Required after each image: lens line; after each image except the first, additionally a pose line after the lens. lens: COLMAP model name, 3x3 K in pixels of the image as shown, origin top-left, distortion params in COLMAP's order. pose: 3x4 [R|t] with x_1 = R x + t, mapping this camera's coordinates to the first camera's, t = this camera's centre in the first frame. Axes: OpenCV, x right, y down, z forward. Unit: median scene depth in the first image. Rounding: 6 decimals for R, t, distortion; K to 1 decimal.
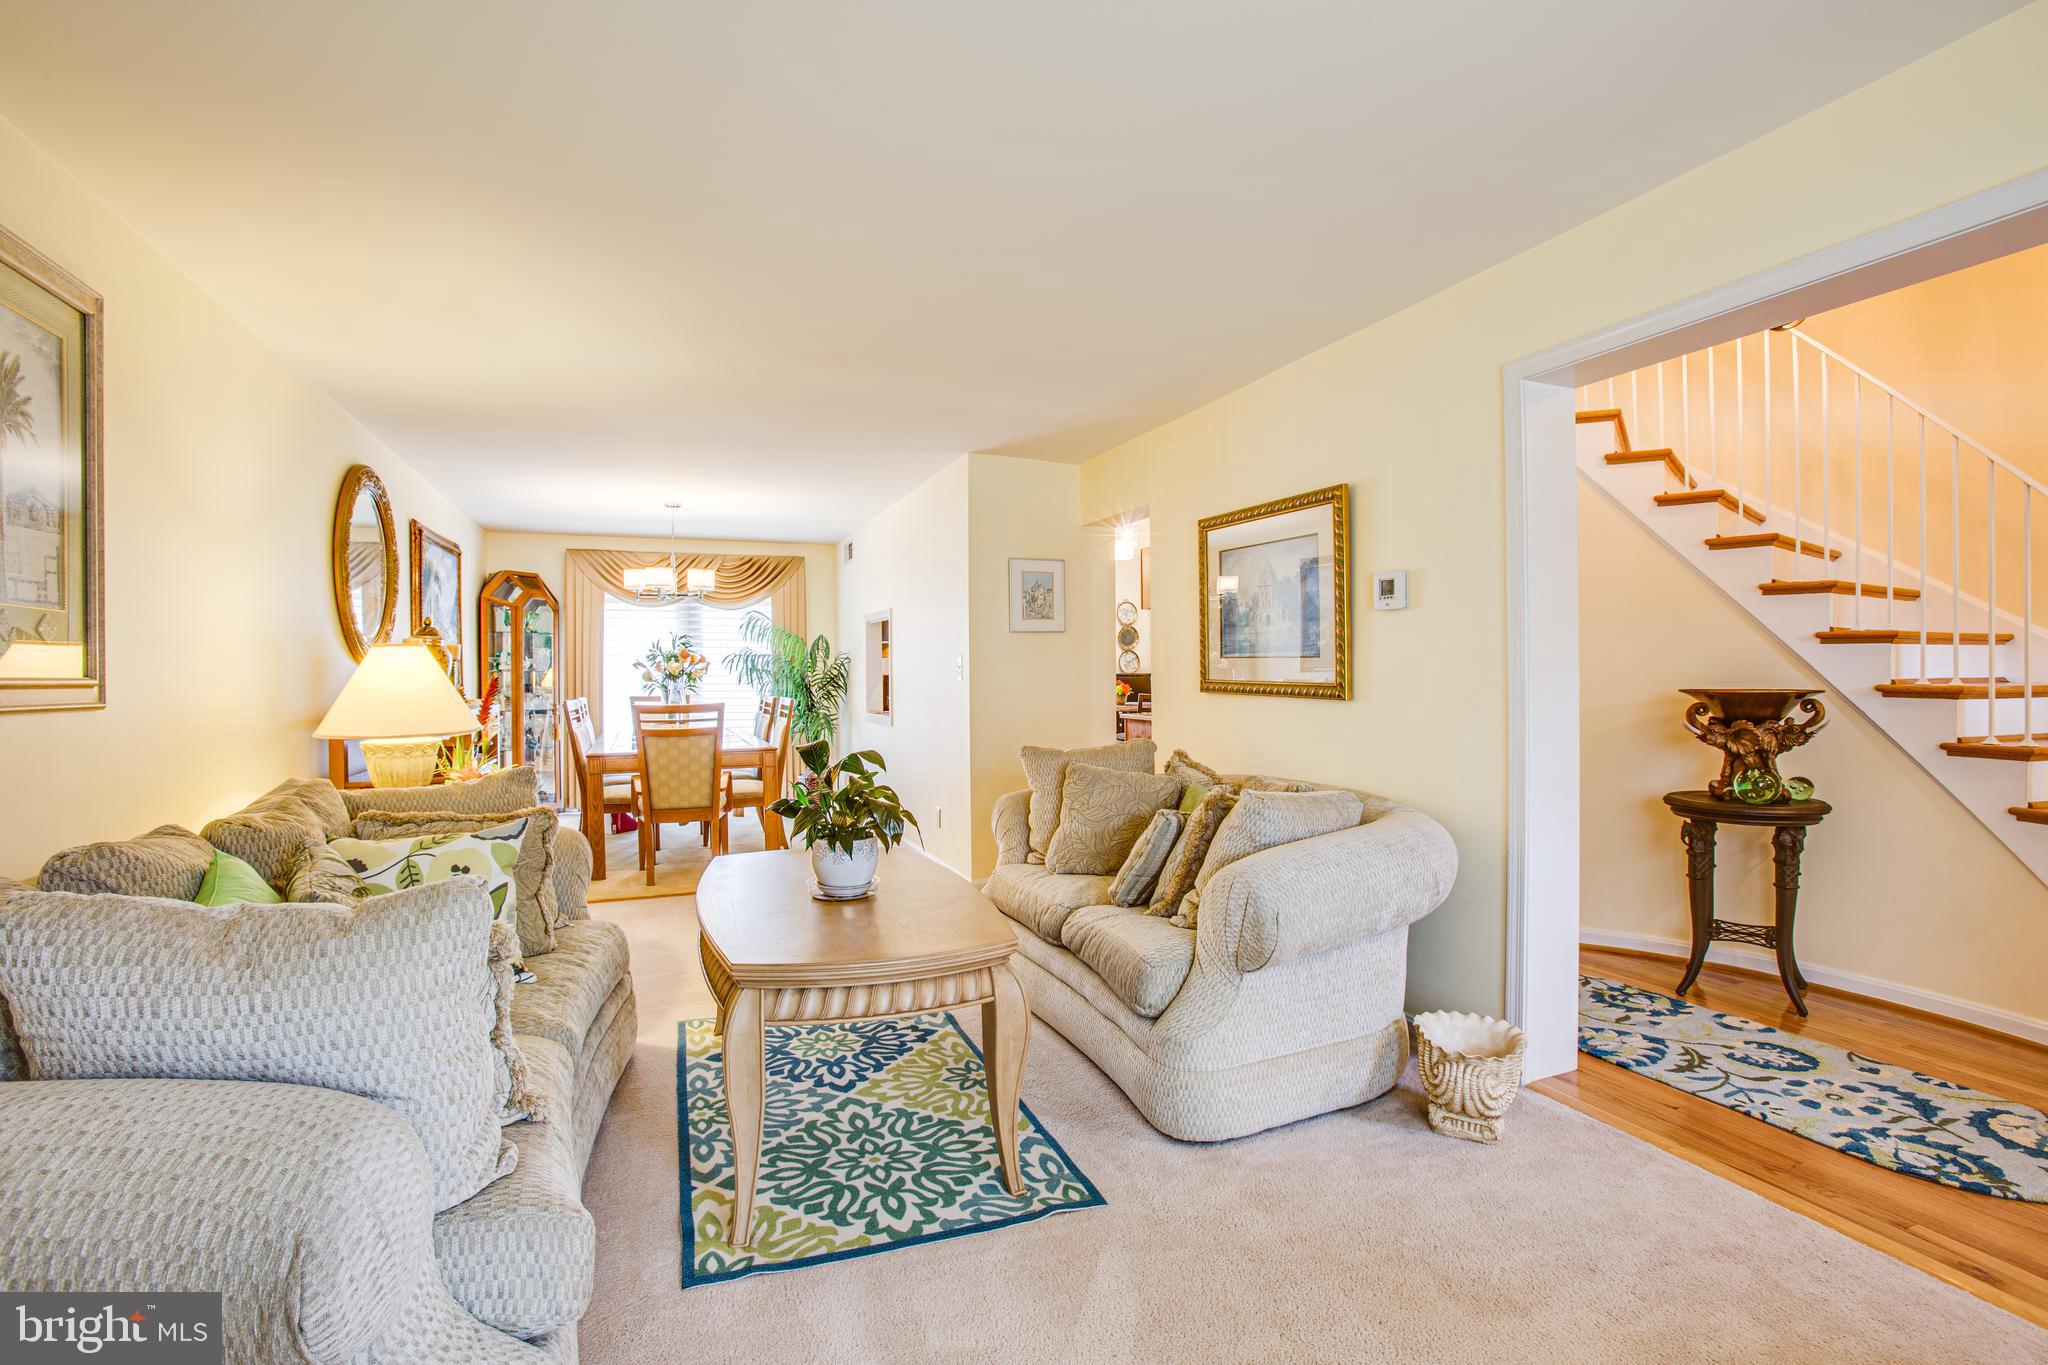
lens RADIAL K [[959.9, 0, 1017.3], [0, 959.9, 671.0], [0, 0, 1]] dist [-0.070008, 0.025695]
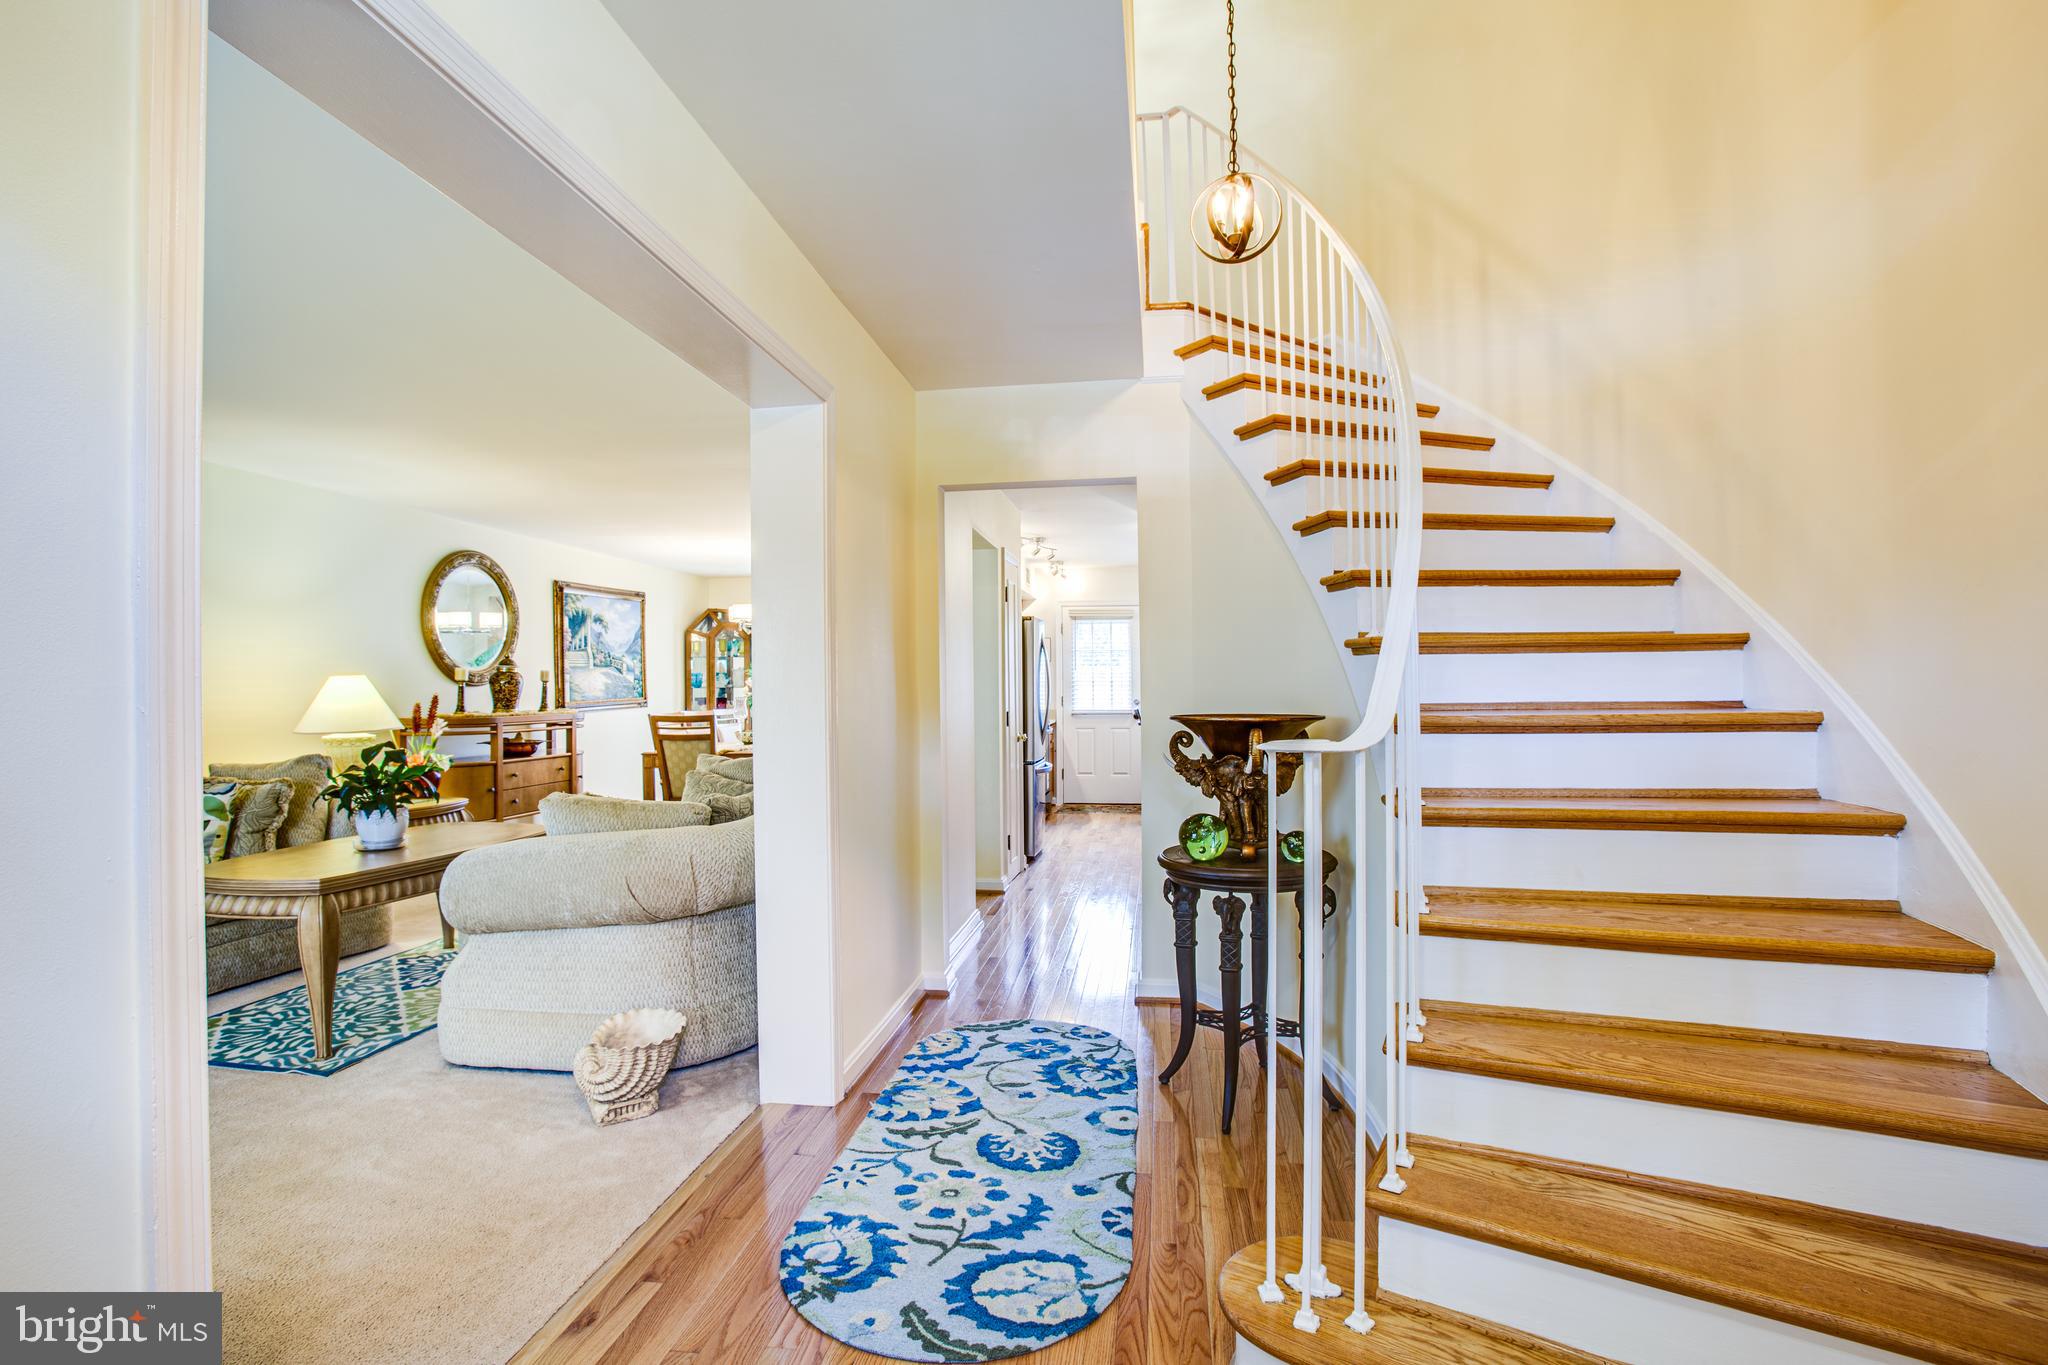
lens RADIAL K [[959.9, 0, 1017.3], [0, 959.9, 671.0], [0, 0, 1]] dist [-0.070008, 0.025695]
pose [[0.863560, -0.010774, -0.504131, 1.226171], [0.005424, 0.999912, -0.012078, -0.011163], [0.504217, 0.007696, 0.863543, 0.237024]]
